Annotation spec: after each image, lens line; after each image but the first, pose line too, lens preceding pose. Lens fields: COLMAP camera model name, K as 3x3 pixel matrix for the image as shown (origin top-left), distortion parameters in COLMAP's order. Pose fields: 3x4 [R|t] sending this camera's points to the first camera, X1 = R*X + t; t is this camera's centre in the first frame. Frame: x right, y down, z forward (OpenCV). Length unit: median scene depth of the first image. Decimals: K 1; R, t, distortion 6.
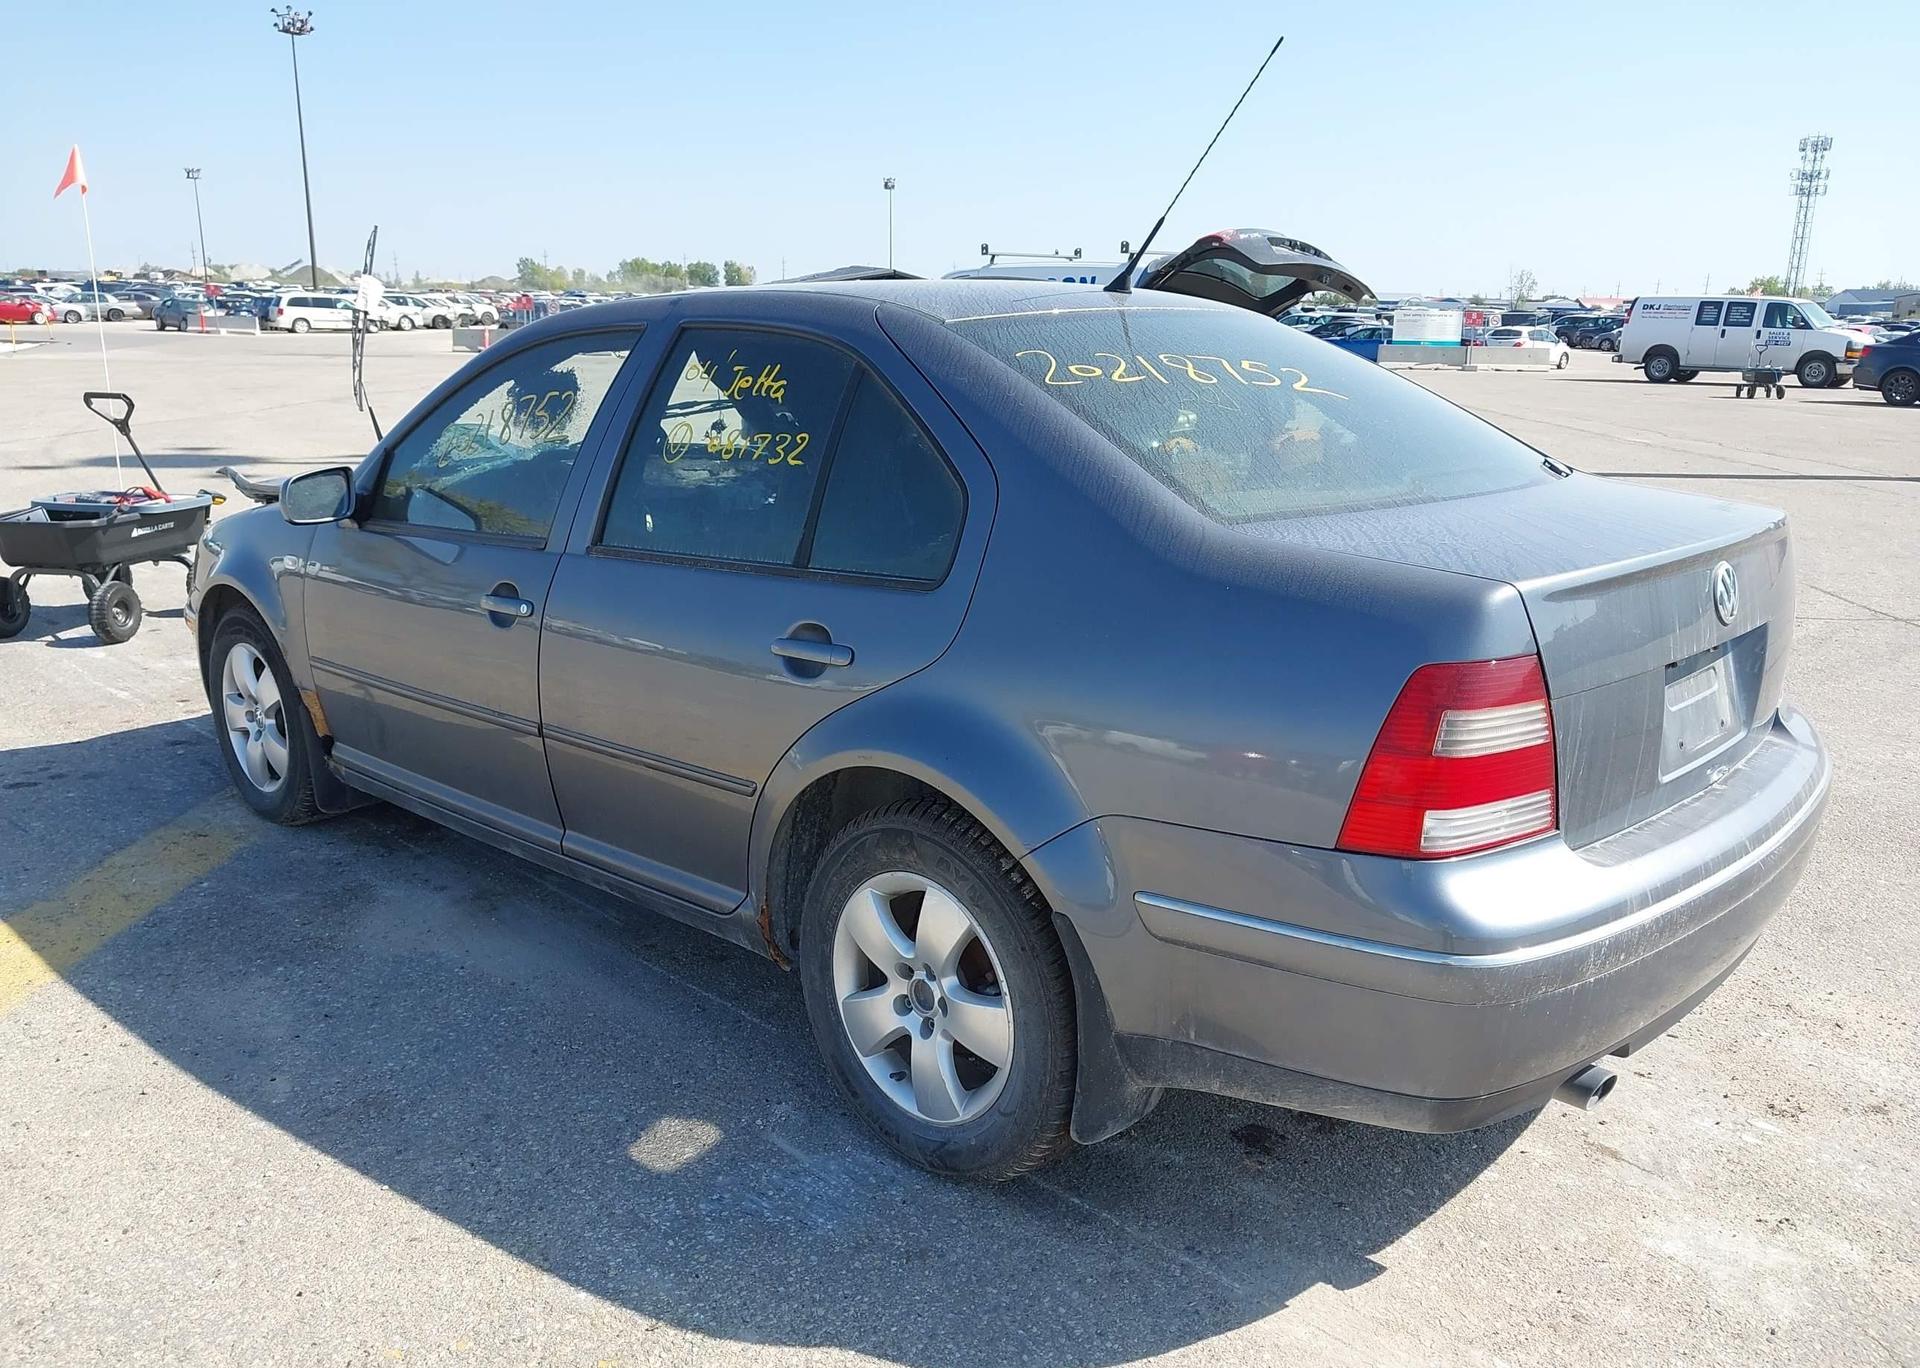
lens RADIAL K [[1532.3, 0, 961.8], [0, 1532.3, 691.4], [0, 0, 1]] dist [0.032230, -0.052619]
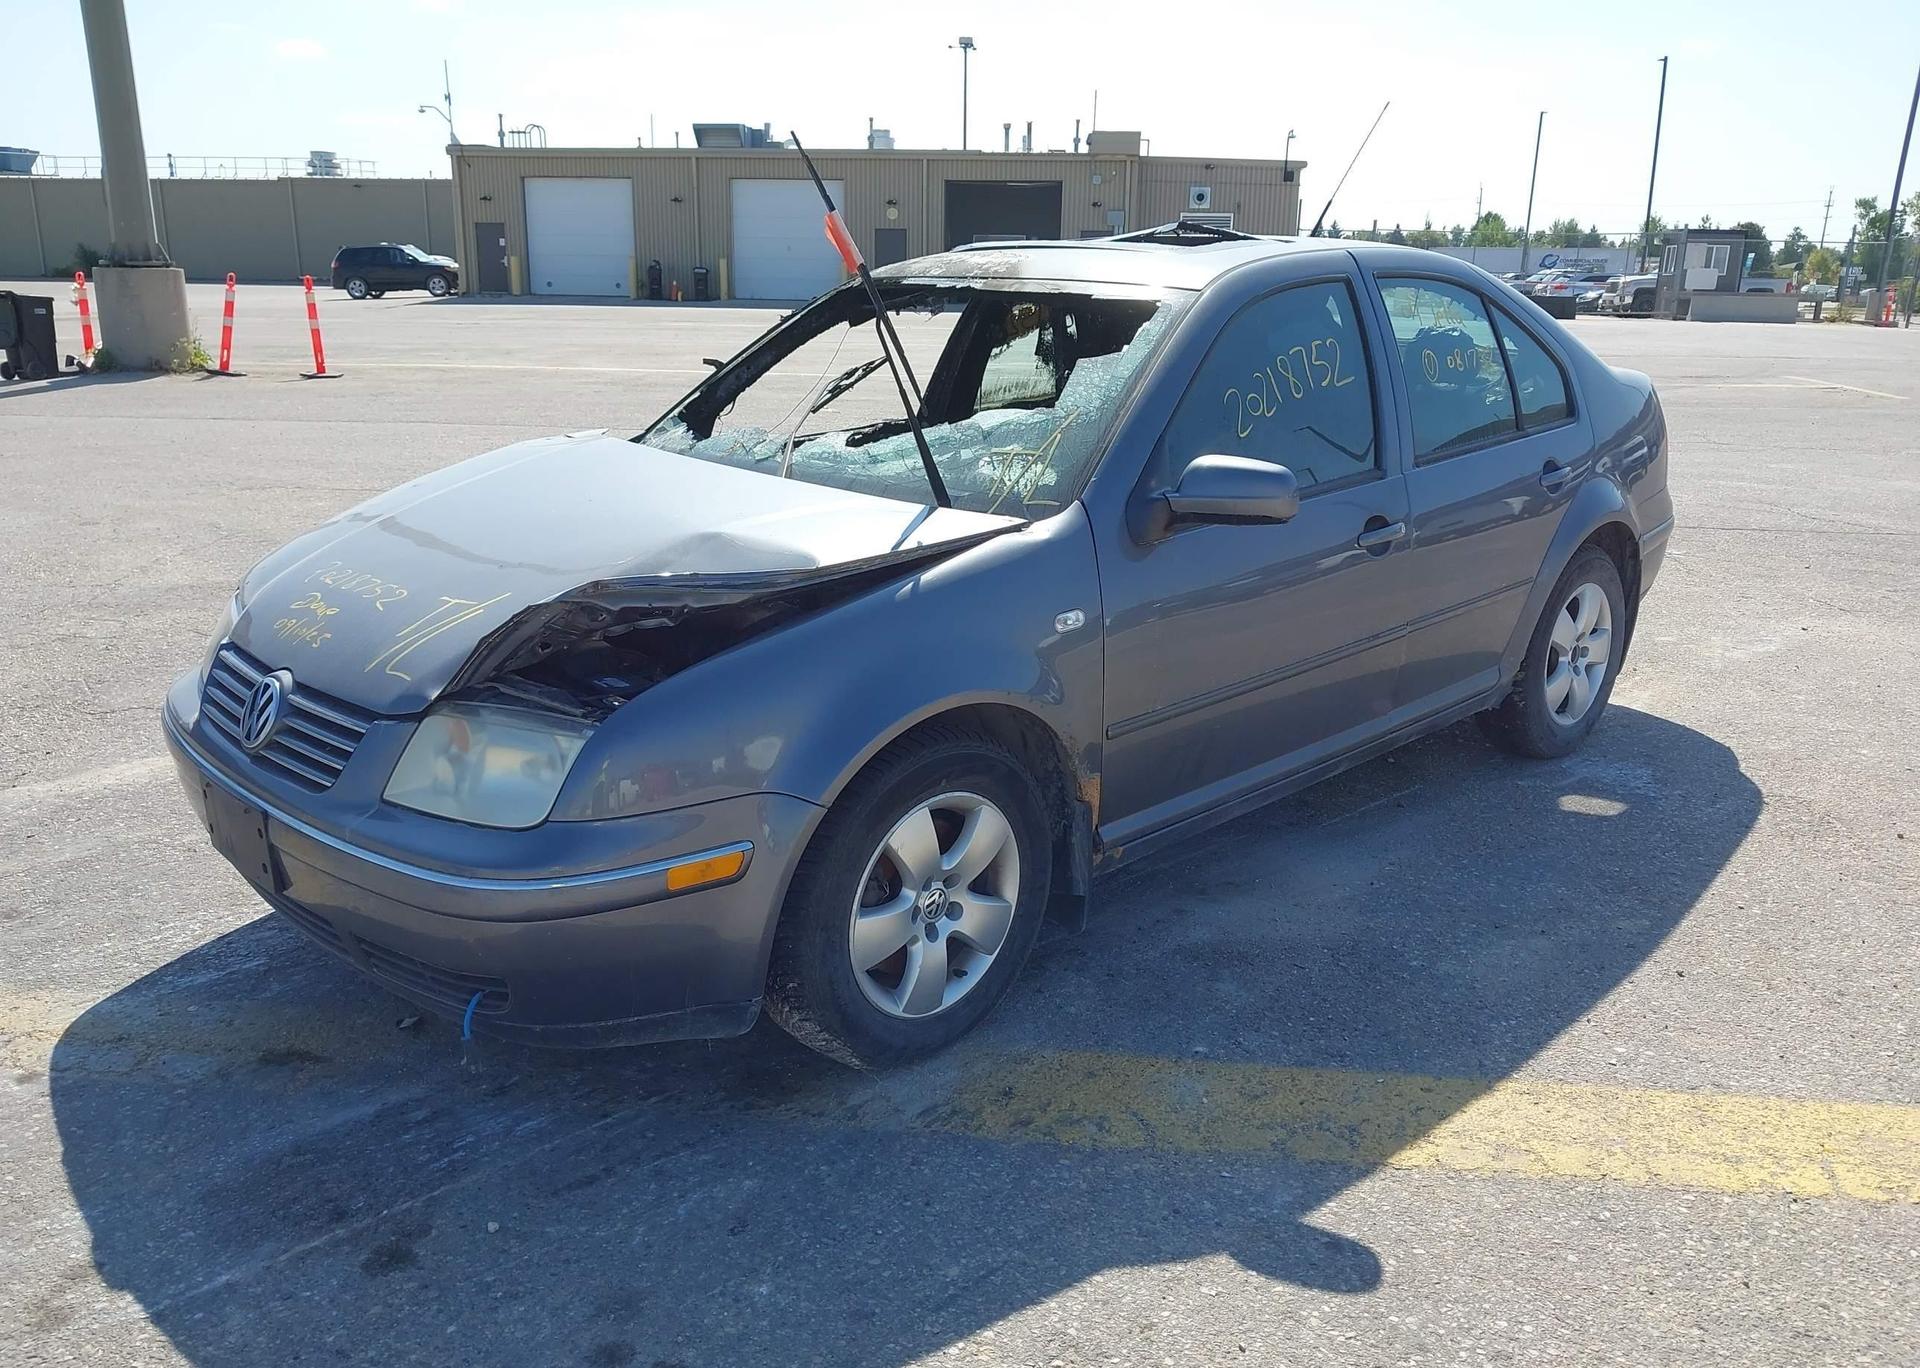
lens RADIAL K [[1532.3, 0, 959.8], [0, 1532.3, 688.2], [0, 0, 1]] dist [0.032230, -0.052619]
pose [[0.038615, -0.279464, 0.959379, -1.489484], [0.231651, 0.936444, 0.263459, -0.333437], [-0.972032, 0.212068, 0.100899, 1.285901]]
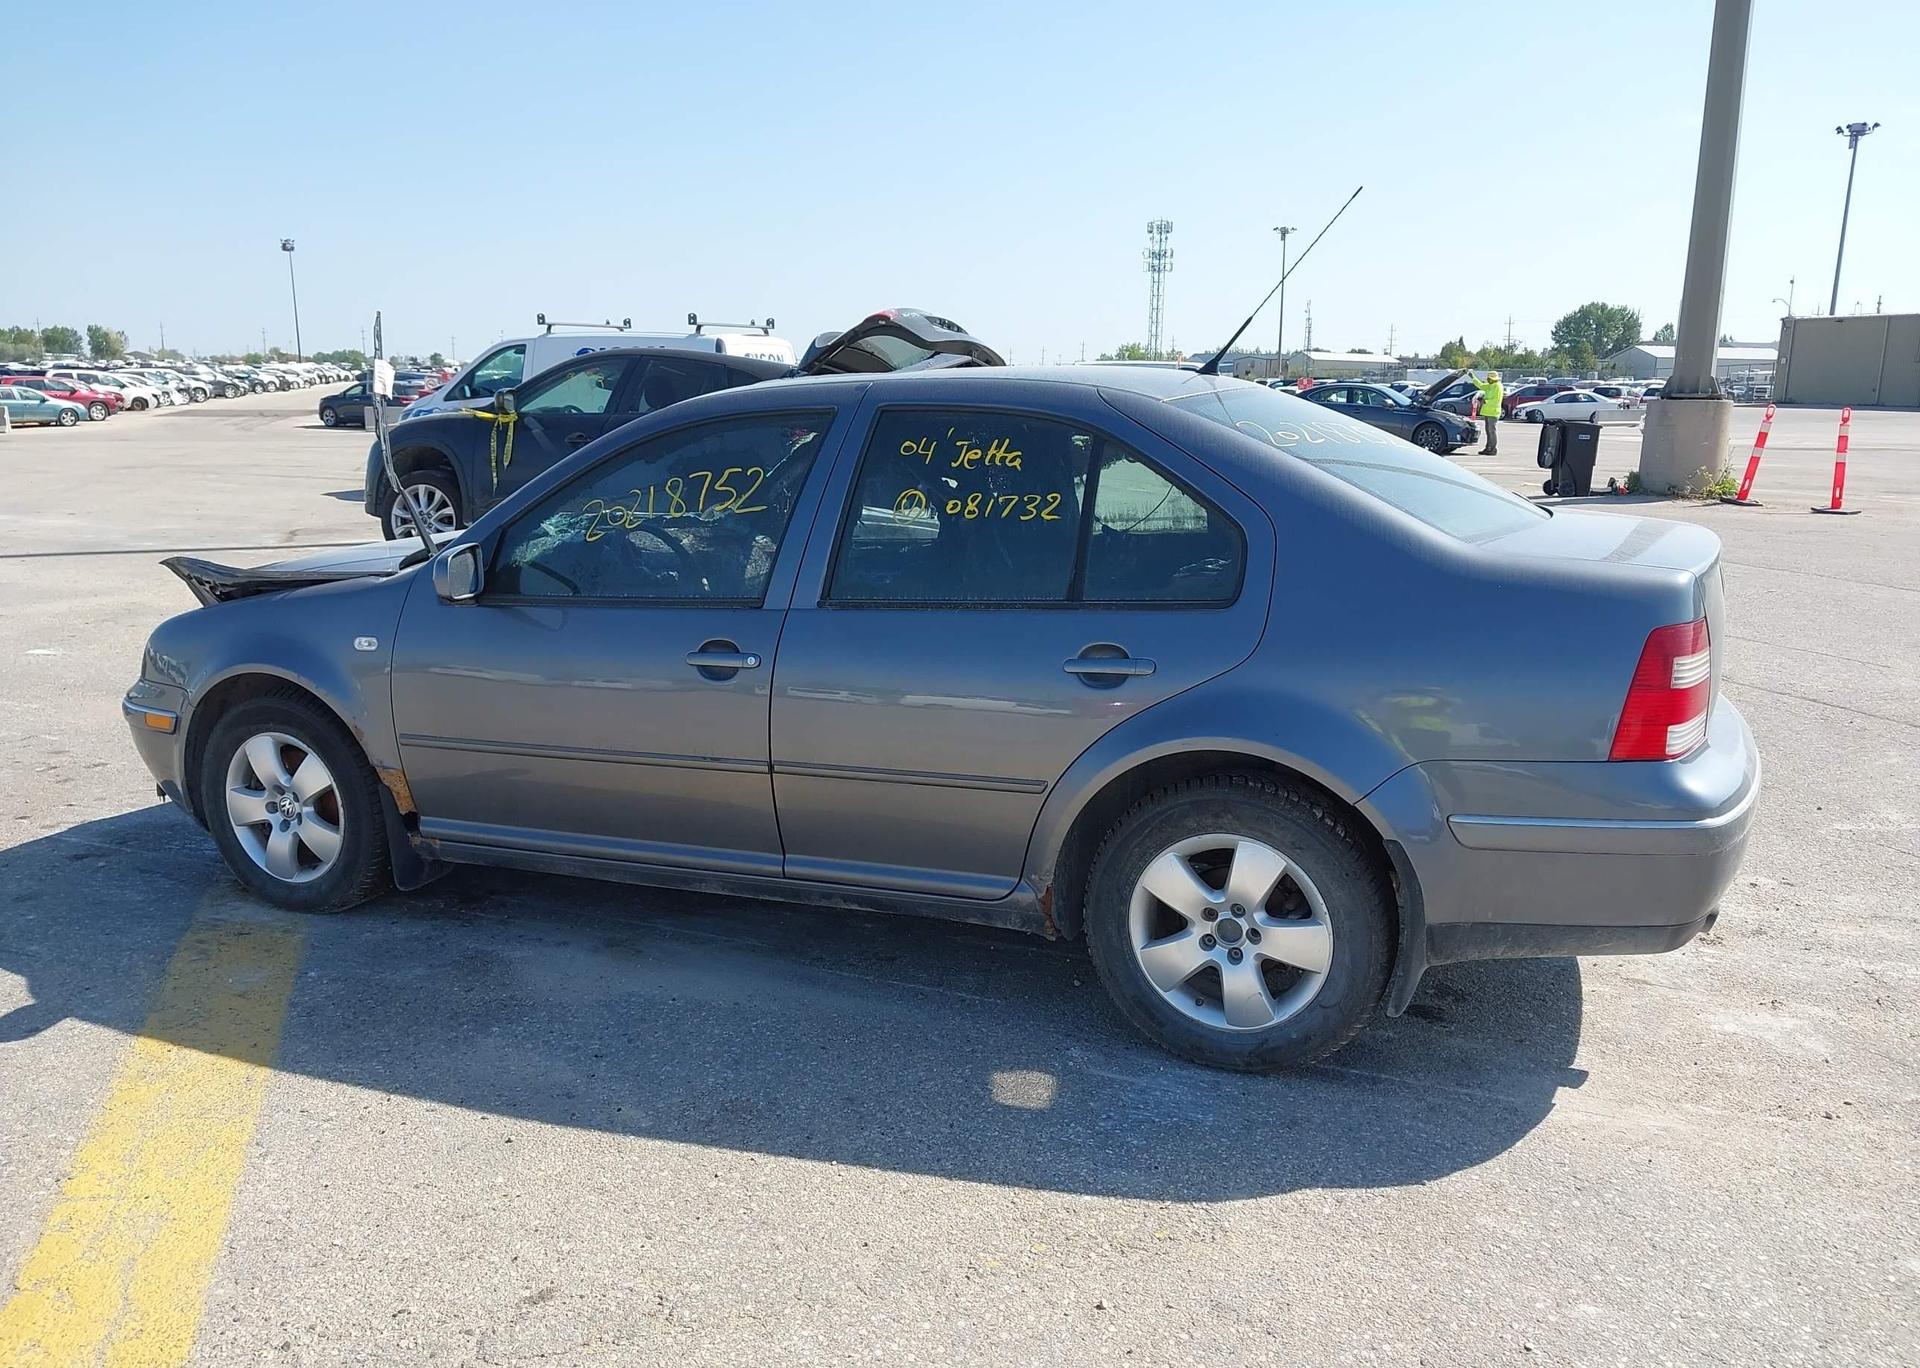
lens RADIAL K [[1532.3, 0, 955.3], [0, 1532.3, 684.9], [0, 0, 1]] dist [0.032230, -0.052619]
pose [[0.934878, -0.079238, 0.346011, -0.556979], [0.094319, 0.995177, -0.026940, 0.008199], [-0.342208, 0.057821, 0.937844, -0.101293]]
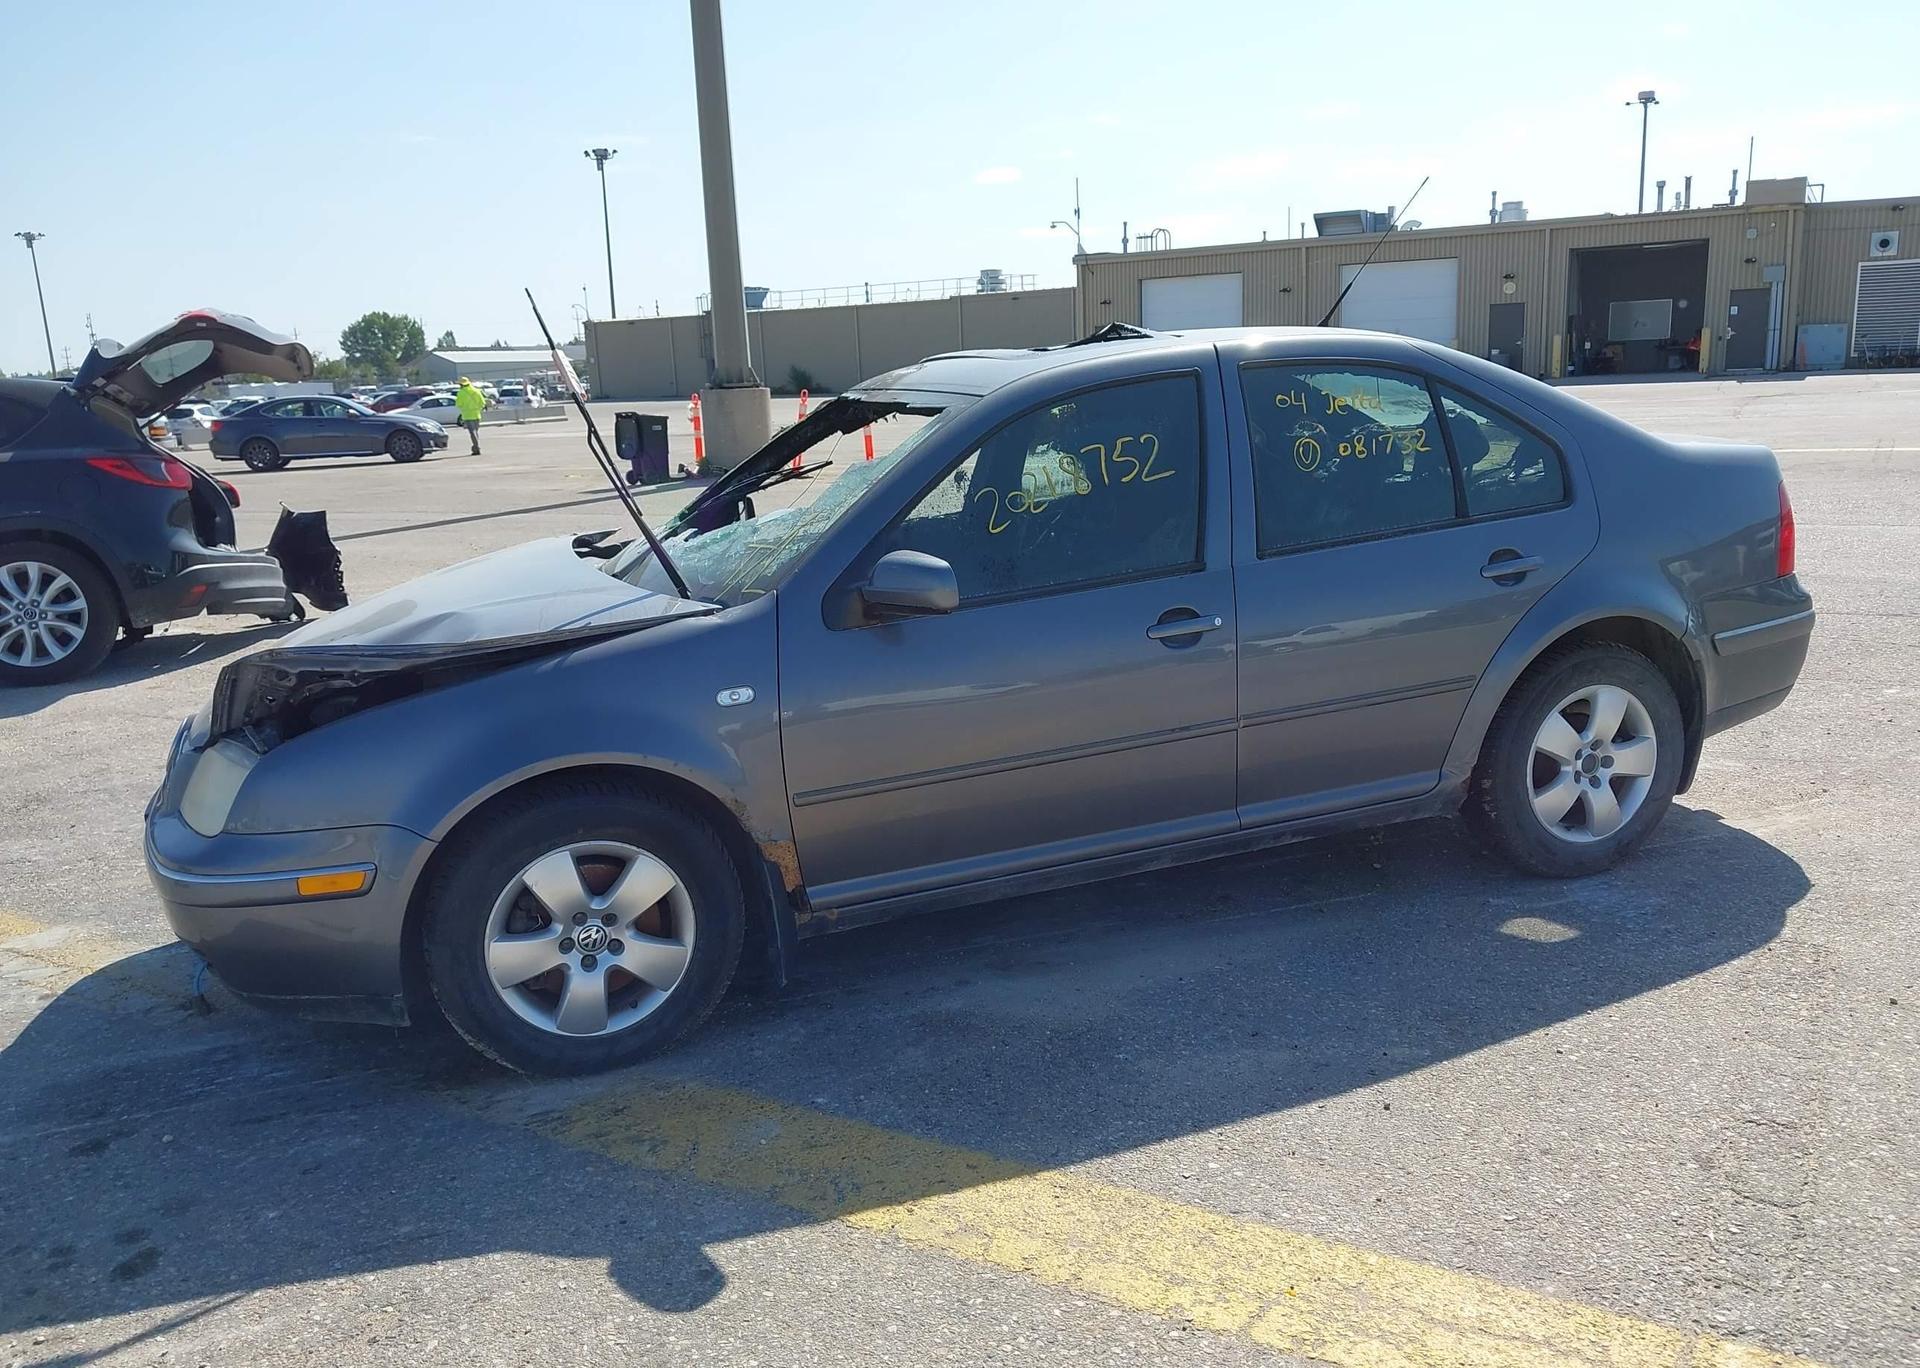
lens RADIAL K [[1532.3, 0, 961.9], [0, 1532.3, 691.8], [0, 0, 1]] dist [0.032230, -0.052619]
pose [[0.437897, -0.221254, 0.871374, -1.421846], [0.267536, 0.957402, 0.108651, -0.185166], [-0.858295, 0.185547, 0.478437, 0.663947]]
